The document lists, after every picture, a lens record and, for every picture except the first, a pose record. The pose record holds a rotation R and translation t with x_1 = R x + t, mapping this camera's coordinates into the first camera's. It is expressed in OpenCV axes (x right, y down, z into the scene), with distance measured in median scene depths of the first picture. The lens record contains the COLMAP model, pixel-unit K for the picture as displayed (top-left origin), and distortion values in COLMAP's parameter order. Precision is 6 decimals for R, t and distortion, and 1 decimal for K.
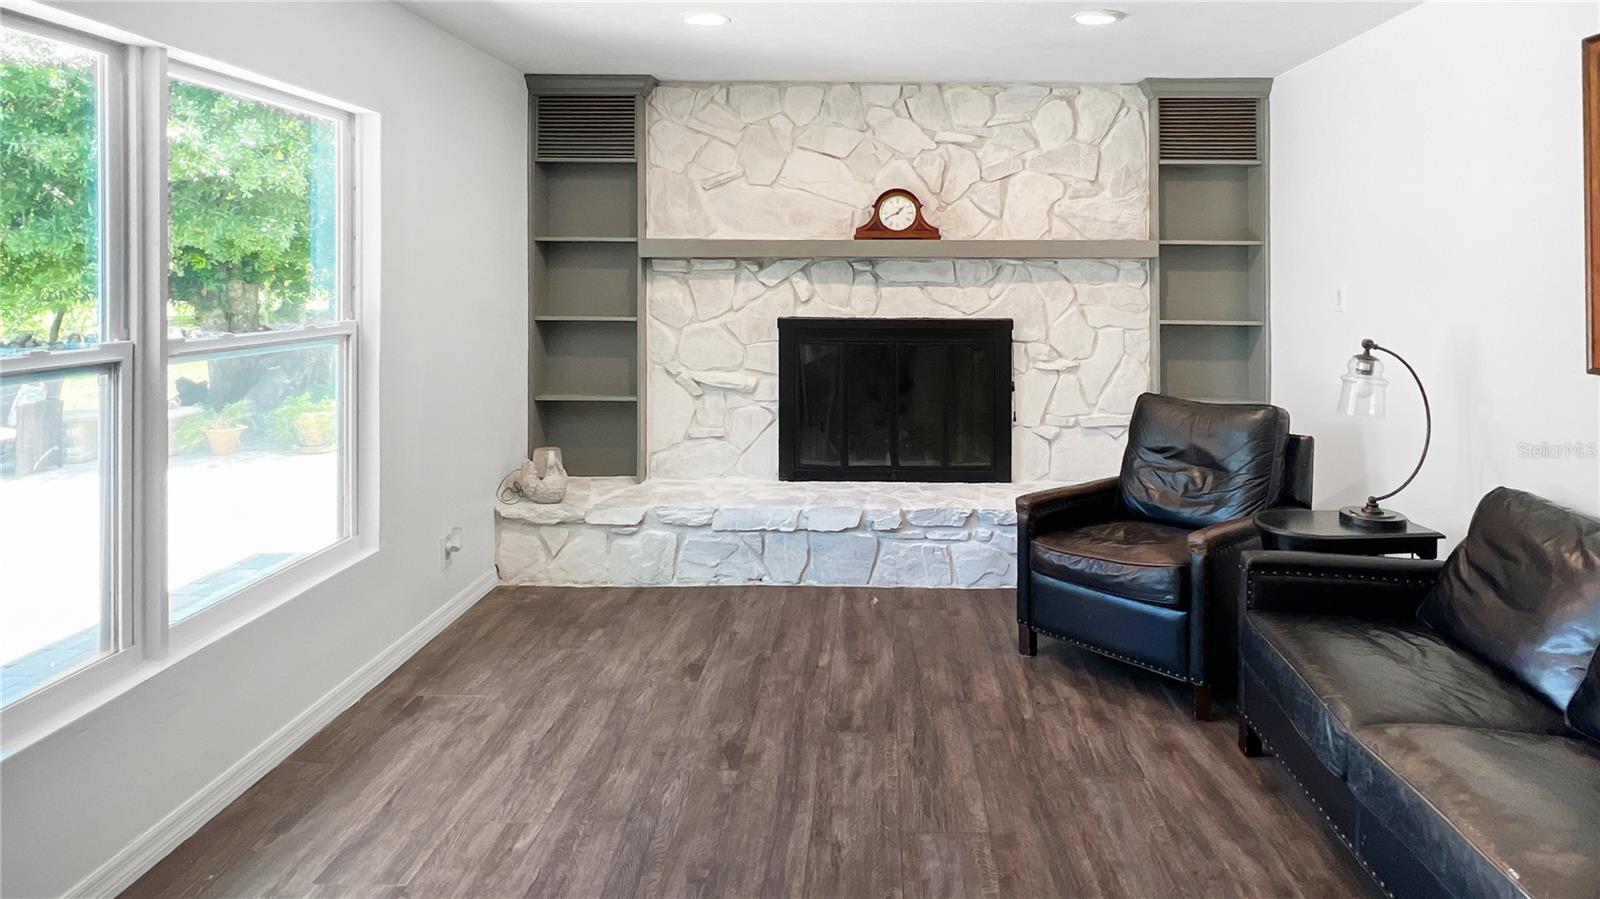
lens RADIAL K [[937.6, 0, 877.9], [0, 937.6, 298.2], [0, 0, 1]] dist [0.000337, -0.000741]
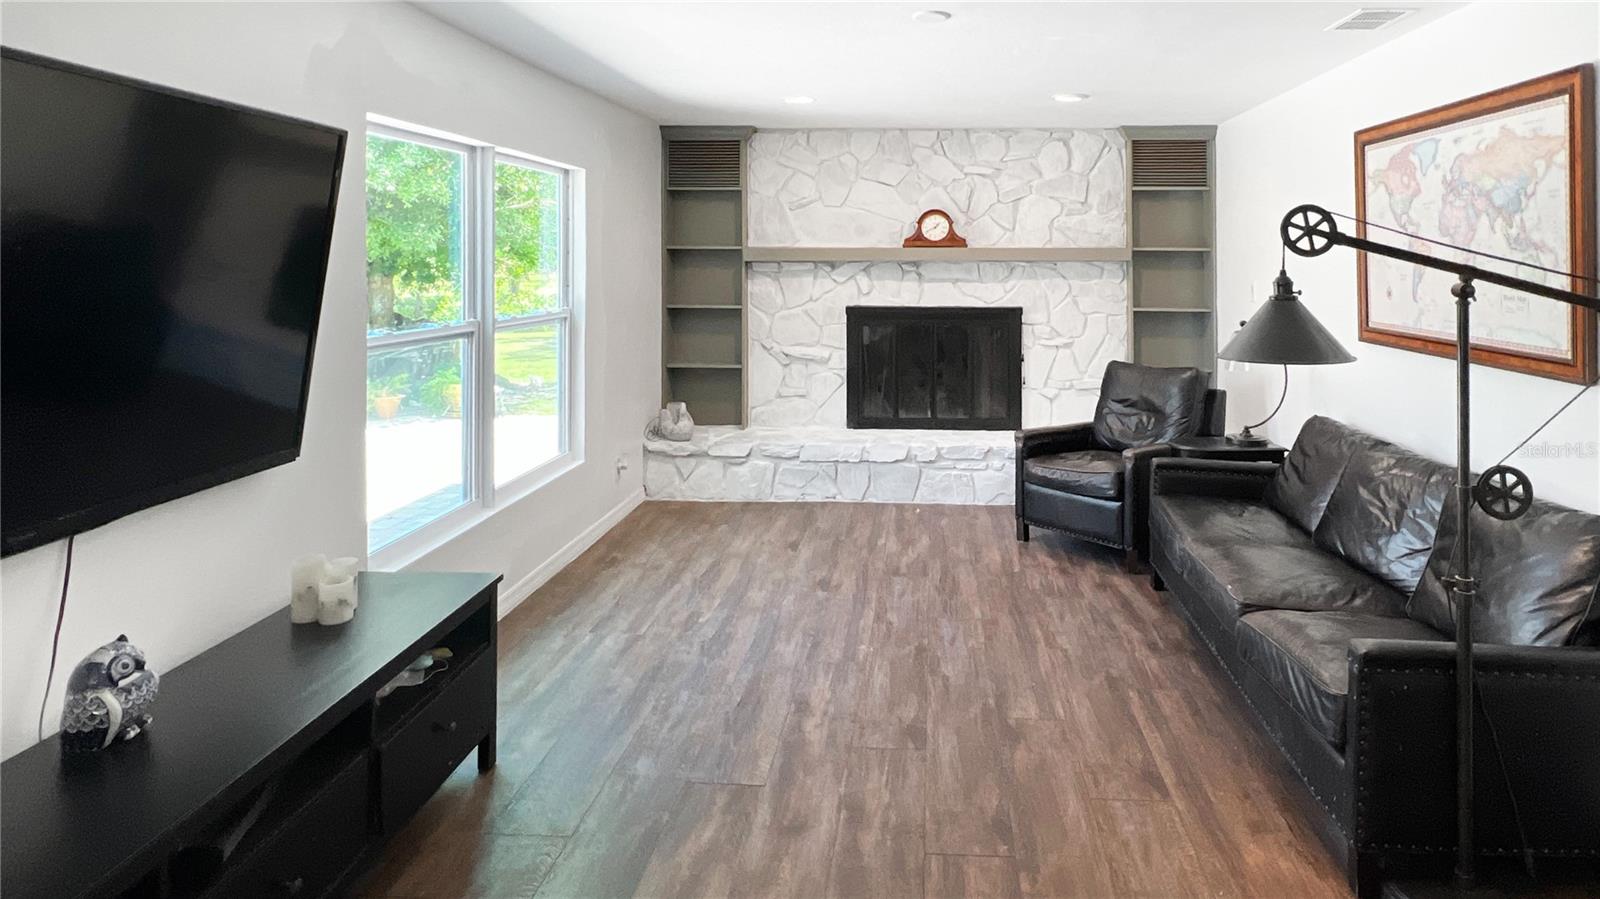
lens RADIAL K [[941.8, 0, 889.1], [0, 941.8, 250.4], [0, 0, 1]] dist [0.000274, 0.000987]
pose [[0.998955, -0.003049, -0.045608, 0.016577], [0.001321, 0.999282, -0.037860, -0.007608], [0.045690, 0.037760, 0.998242, -0.345264]]
